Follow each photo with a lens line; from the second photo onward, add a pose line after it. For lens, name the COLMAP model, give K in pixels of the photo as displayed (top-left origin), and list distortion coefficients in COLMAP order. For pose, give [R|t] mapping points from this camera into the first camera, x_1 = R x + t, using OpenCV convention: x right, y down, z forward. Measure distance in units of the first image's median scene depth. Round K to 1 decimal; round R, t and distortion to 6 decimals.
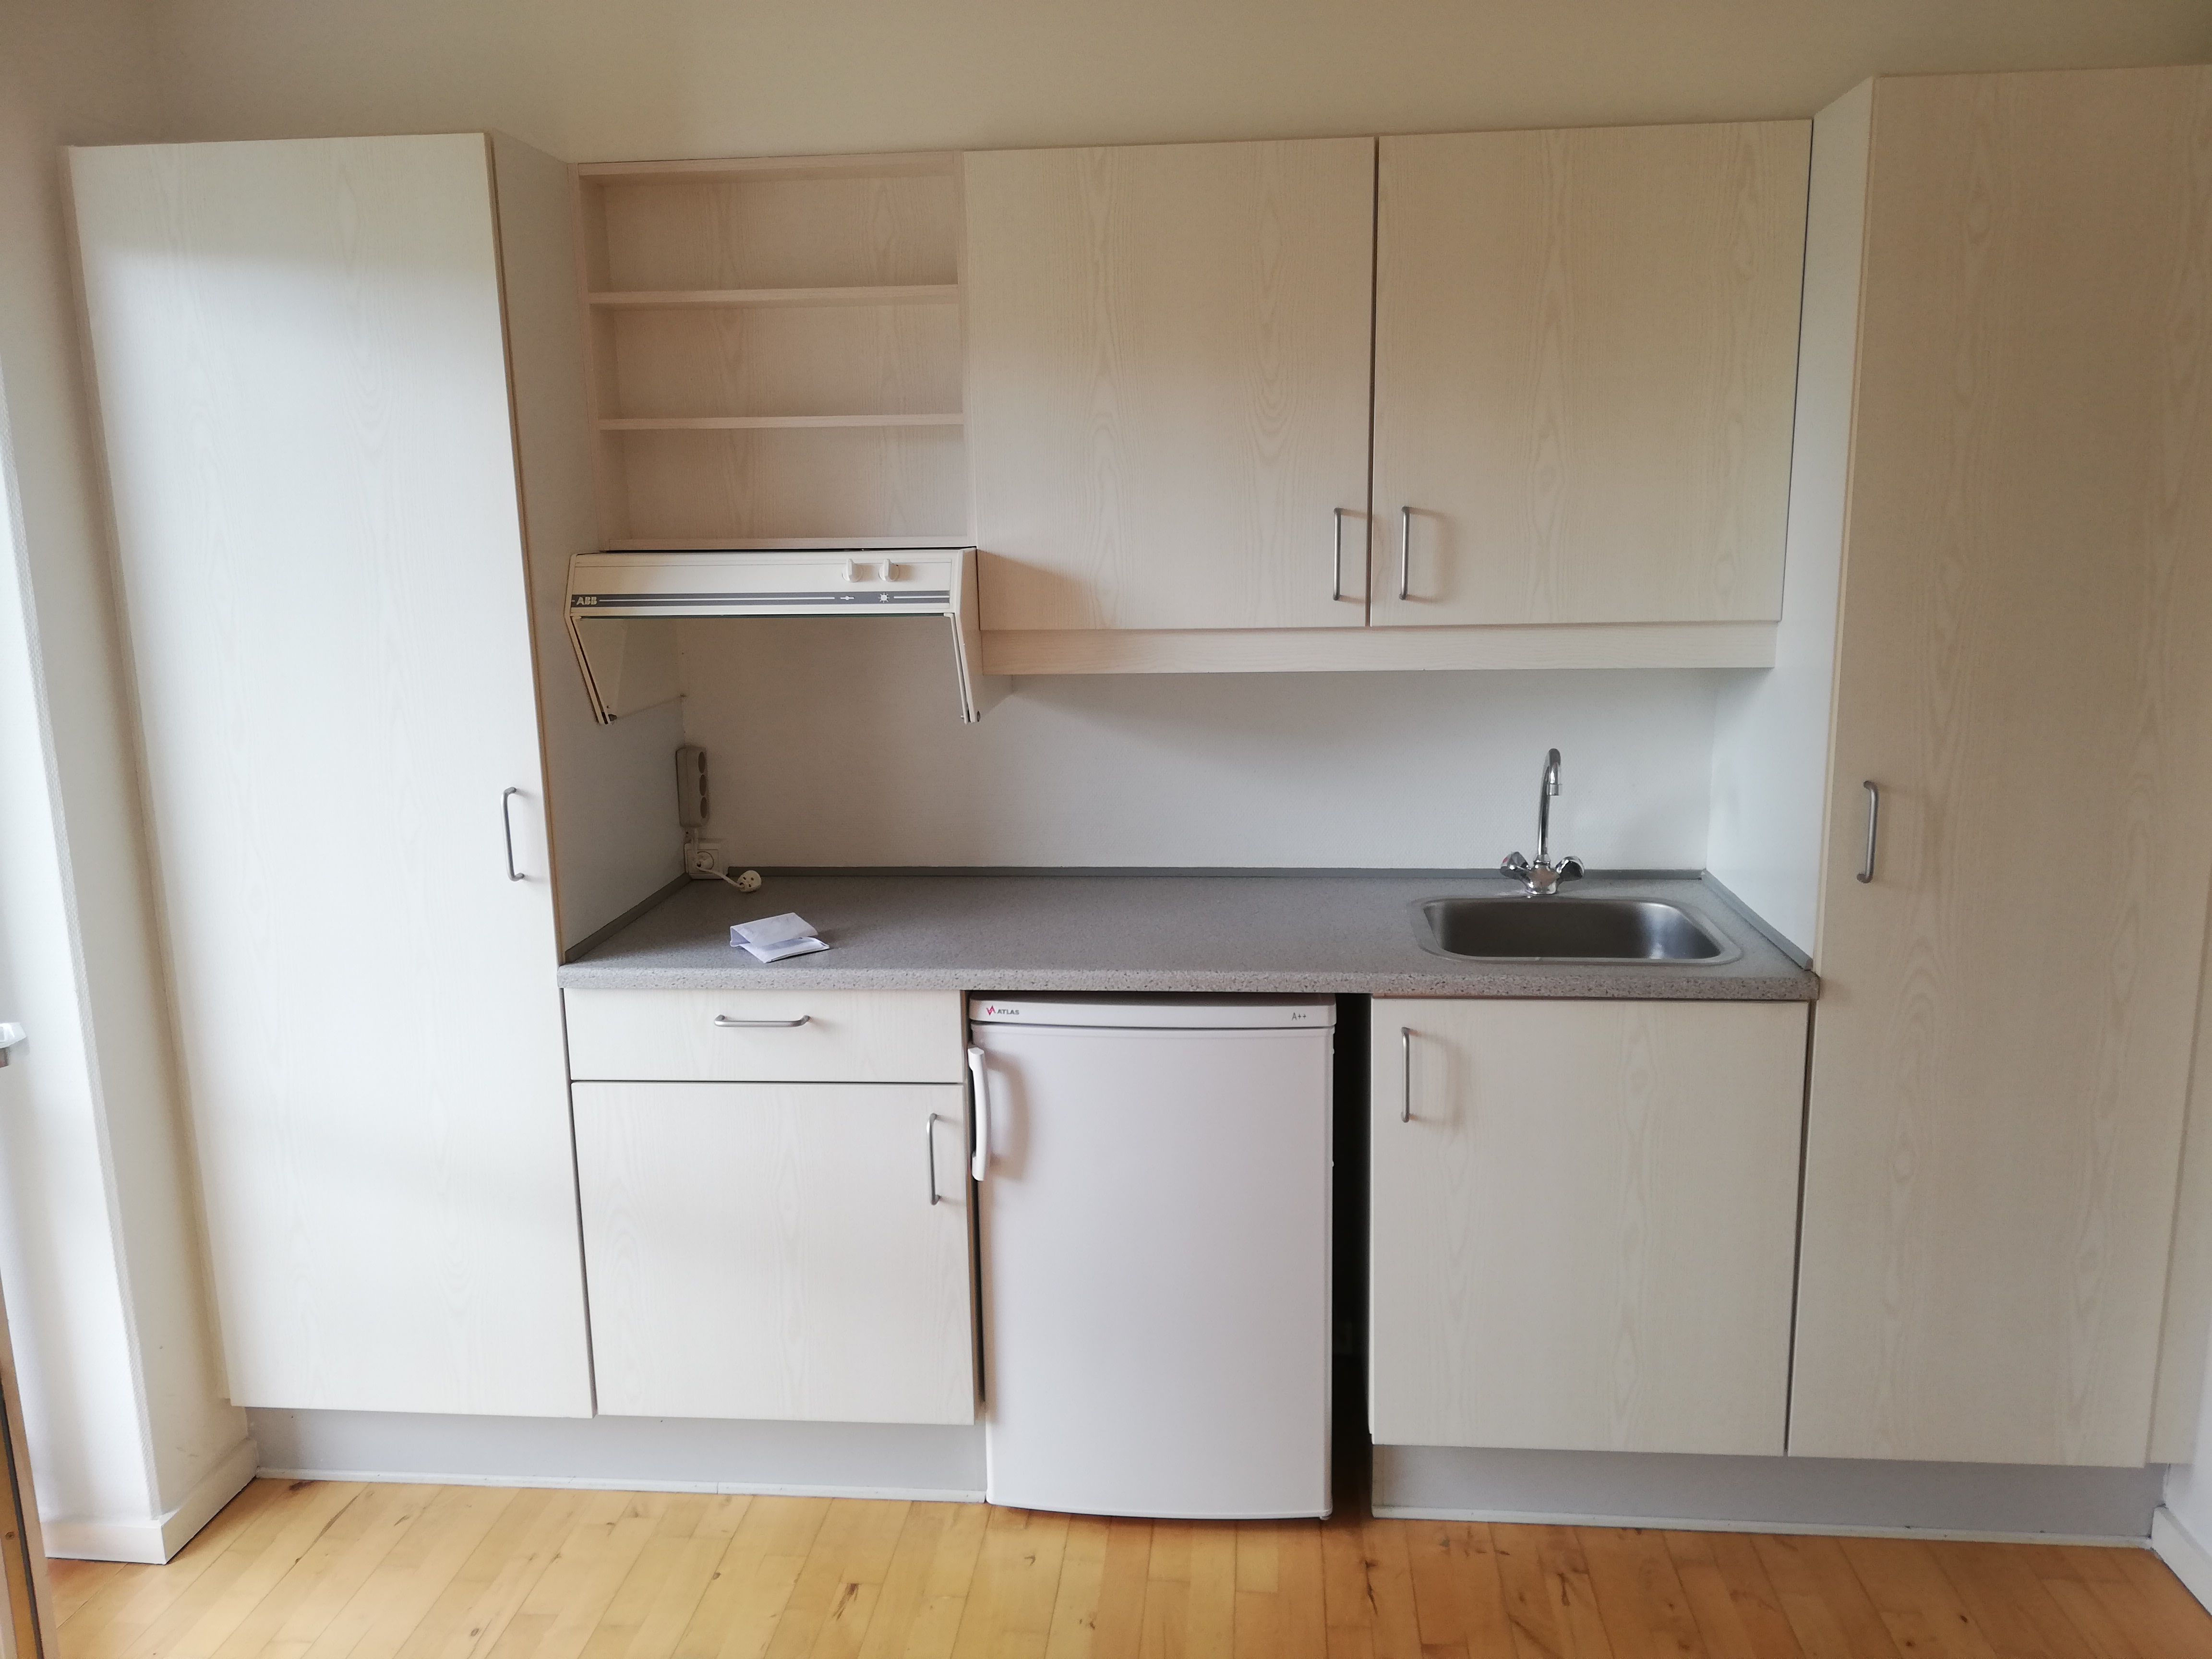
lens RADIAL K [[1675.2, 0, 1094.0], [0, 1675.2, 835.3], [0, 0, 1]] dist [0.063953, -0.081039]
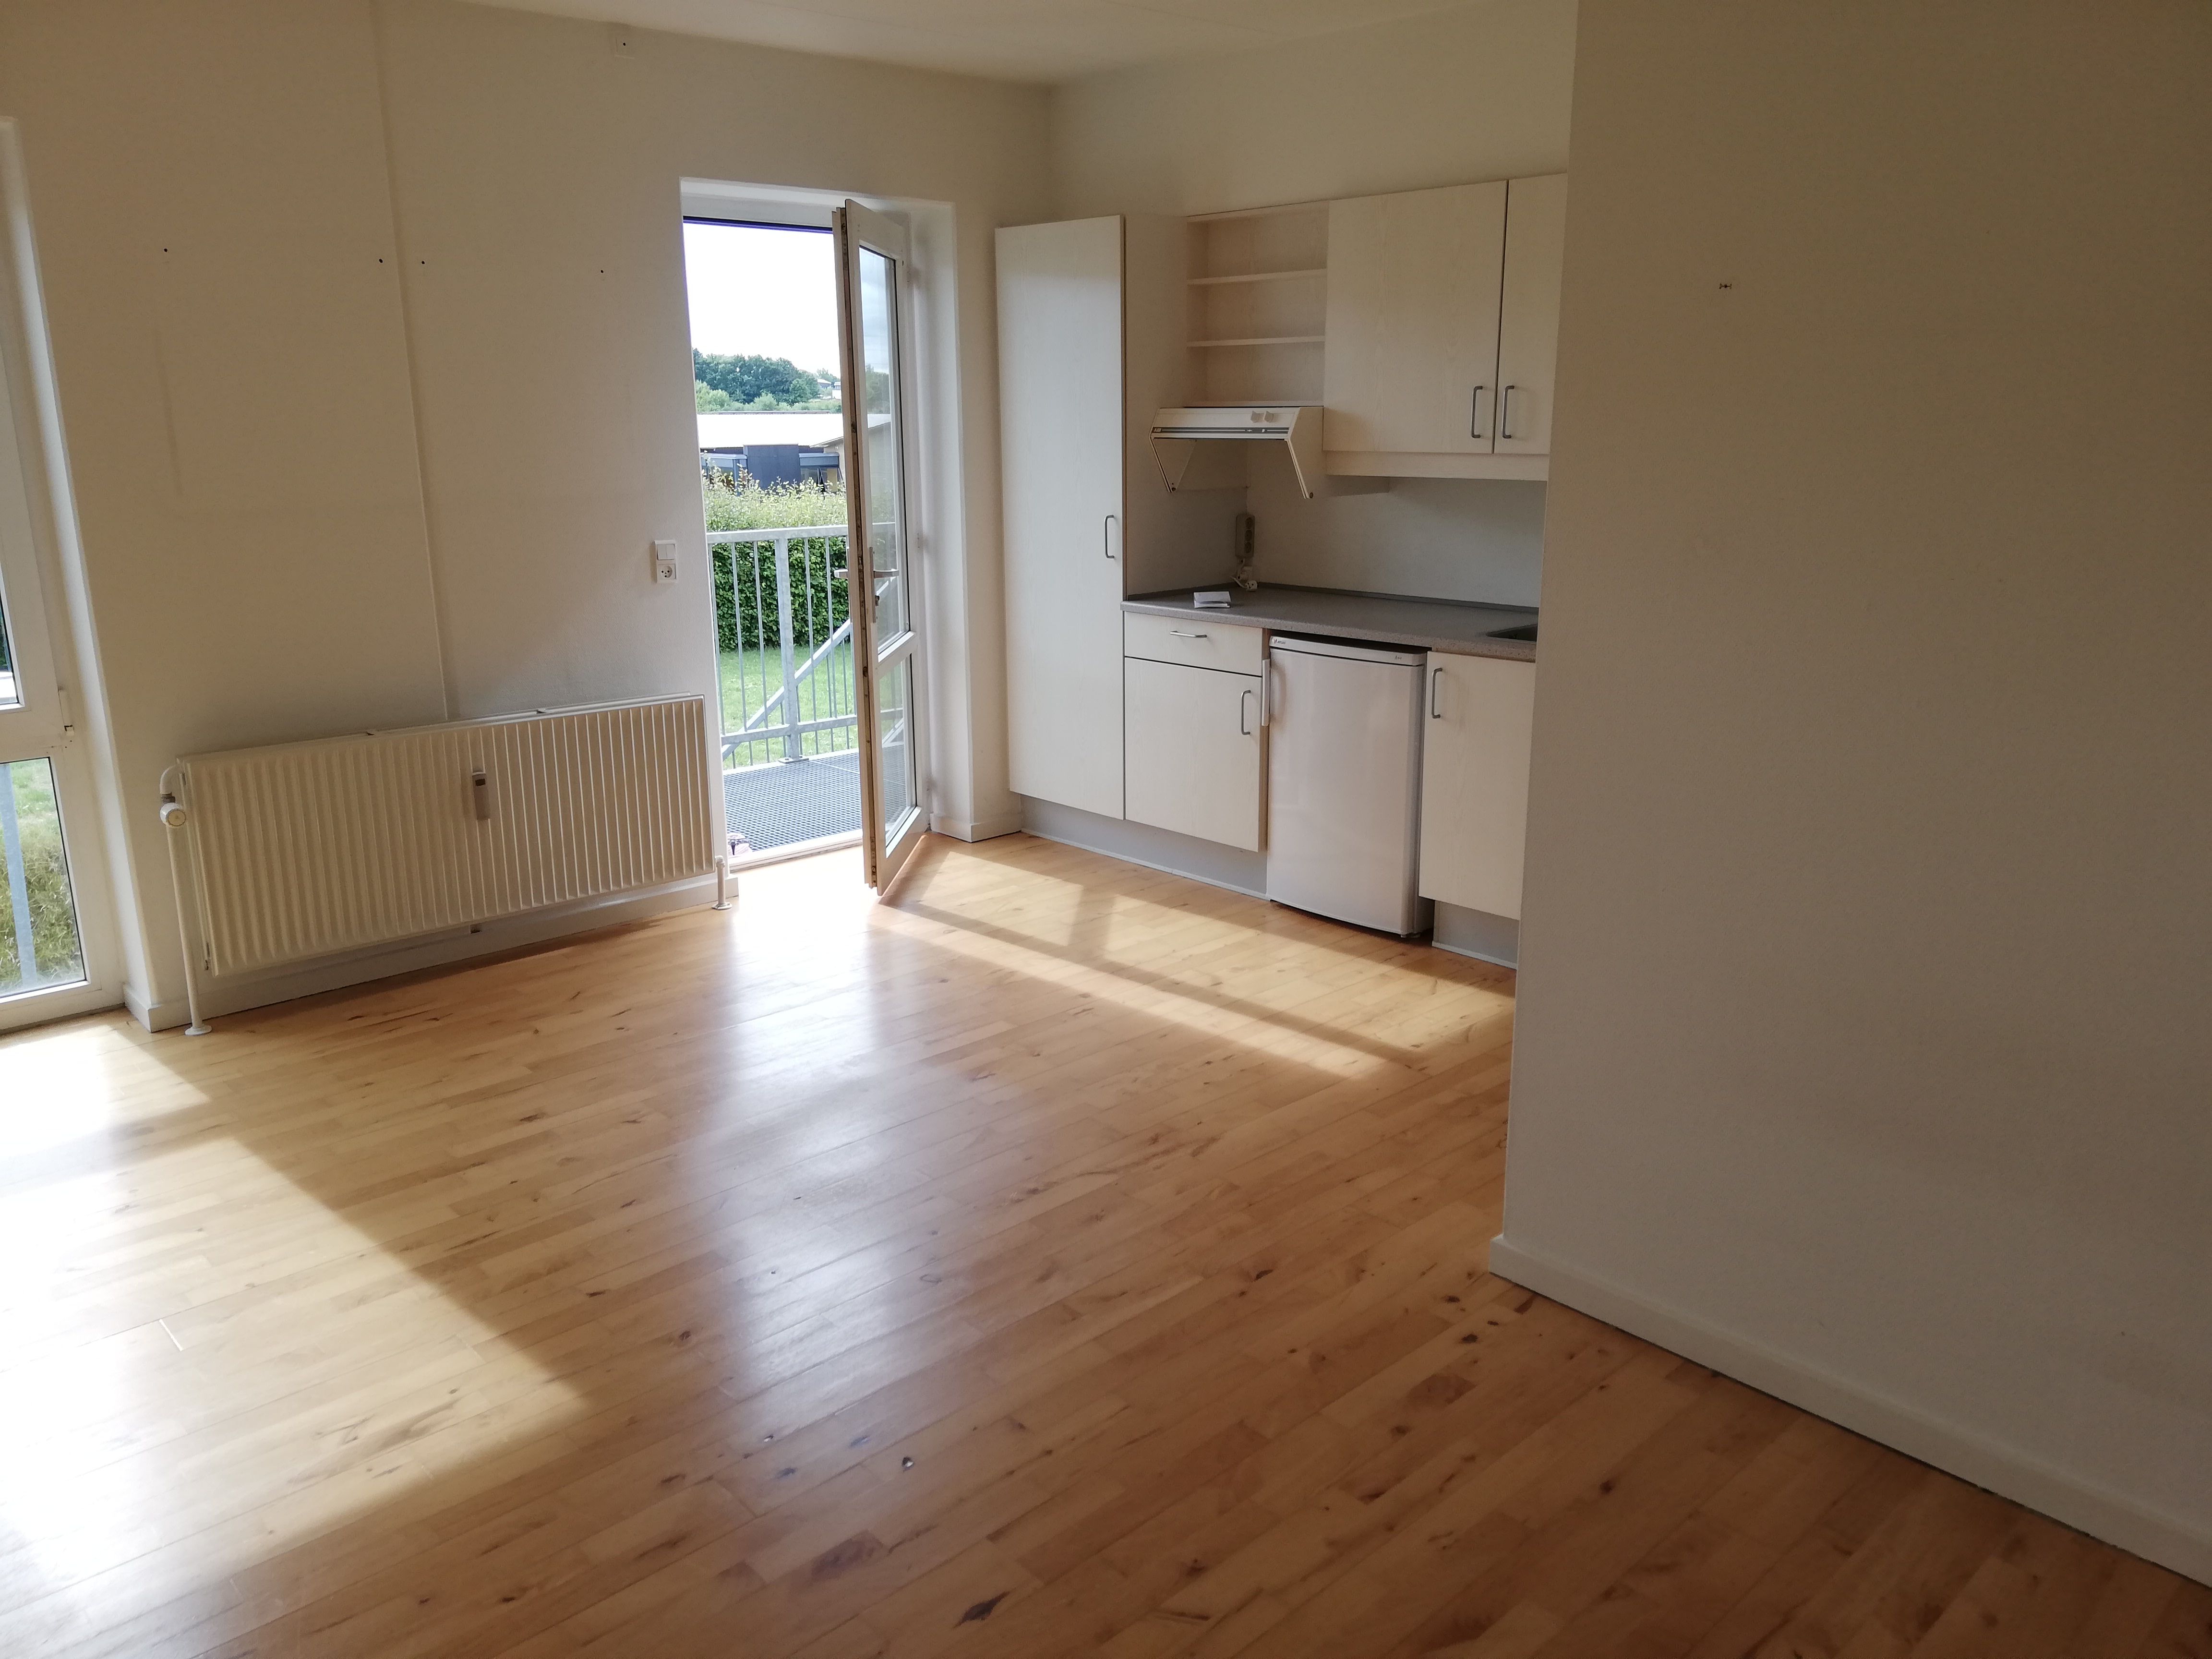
lens RADIAL K [[1675.2, 0, 1108.3], [0, 1675.2, 875.8], [0, 0, 1]] dist [0.063953, -0.081039]
pose [[0.744708, 0.192396, -0.639056, 1.121661], [-0.138608, 0.981254, 0.133895, 0.137935], [0.652838, -0.011134, 0.757416, -0.658948]]
